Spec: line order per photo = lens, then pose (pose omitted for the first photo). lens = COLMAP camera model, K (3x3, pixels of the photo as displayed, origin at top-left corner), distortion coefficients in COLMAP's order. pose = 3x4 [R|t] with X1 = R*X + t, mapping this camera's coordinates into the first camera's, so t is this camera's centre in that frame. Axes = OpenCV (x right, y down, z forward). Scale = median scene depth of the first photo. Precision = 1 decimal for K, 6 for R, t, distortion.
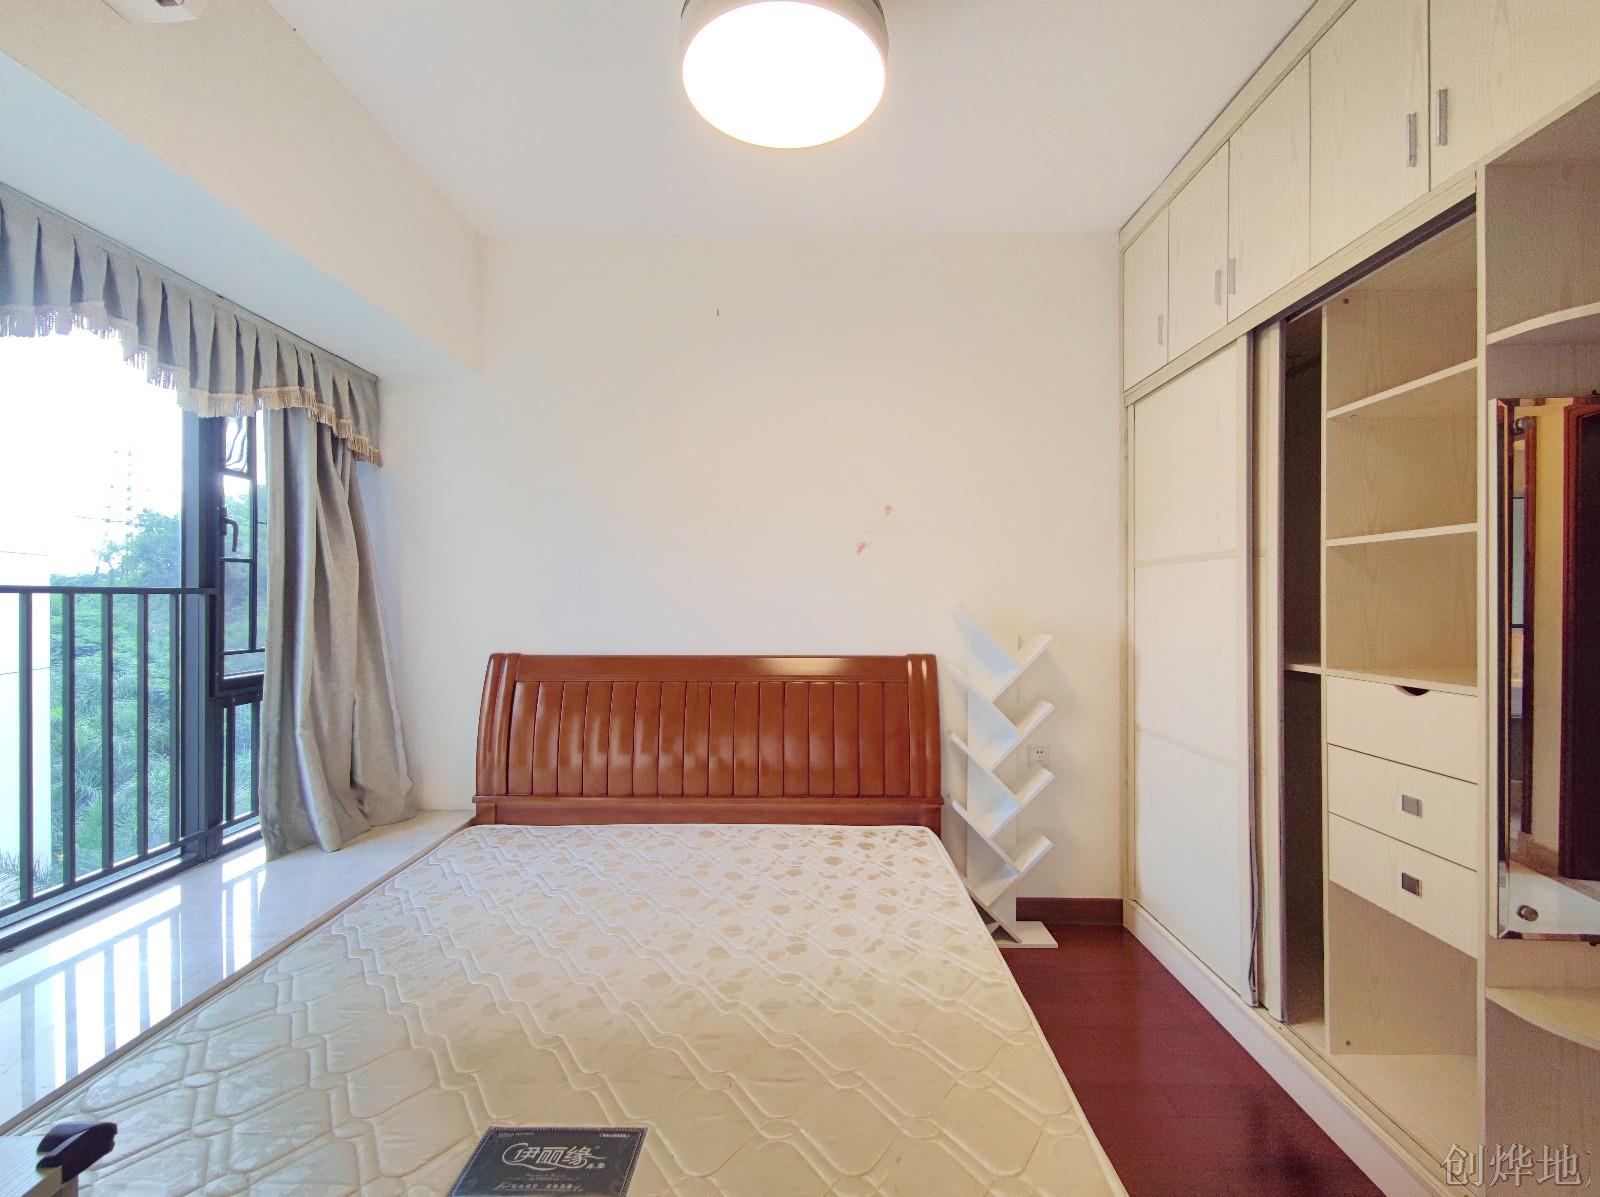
lens RADIAL K [[756.4, 0, 809.9], [0, 756.4, 600.0], [0, 0, 1]] dist [0.000971, 0.003263]
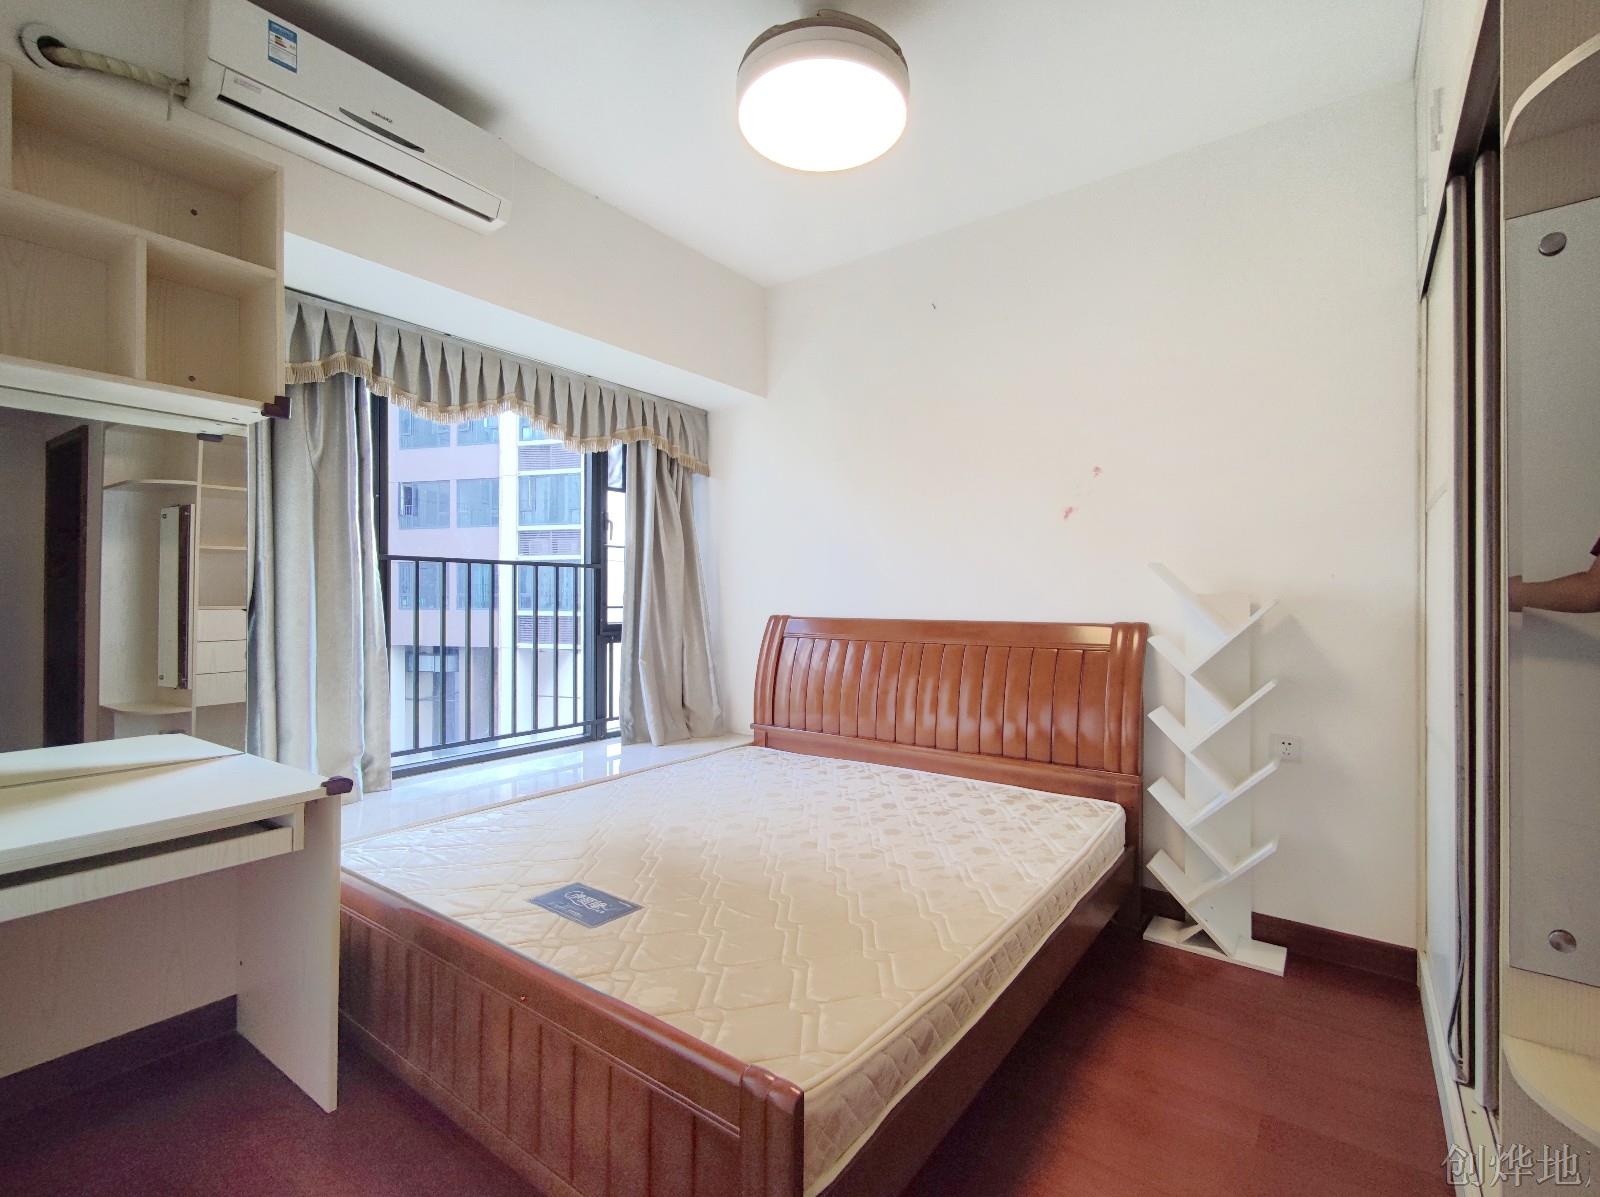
lens RADIAL K [[756.4, 0, 784.9], [0, 756.4, 594.0], [0, 0, 1]] dist [0.000971, 0.003263]
pose [[0.798112, -0.000343, -0.602509, 0.428215], [-0.003413, 0.999981, -0.005089, 0.049771], [0.602499, 0.006118, 0.798096, -0.001233]]
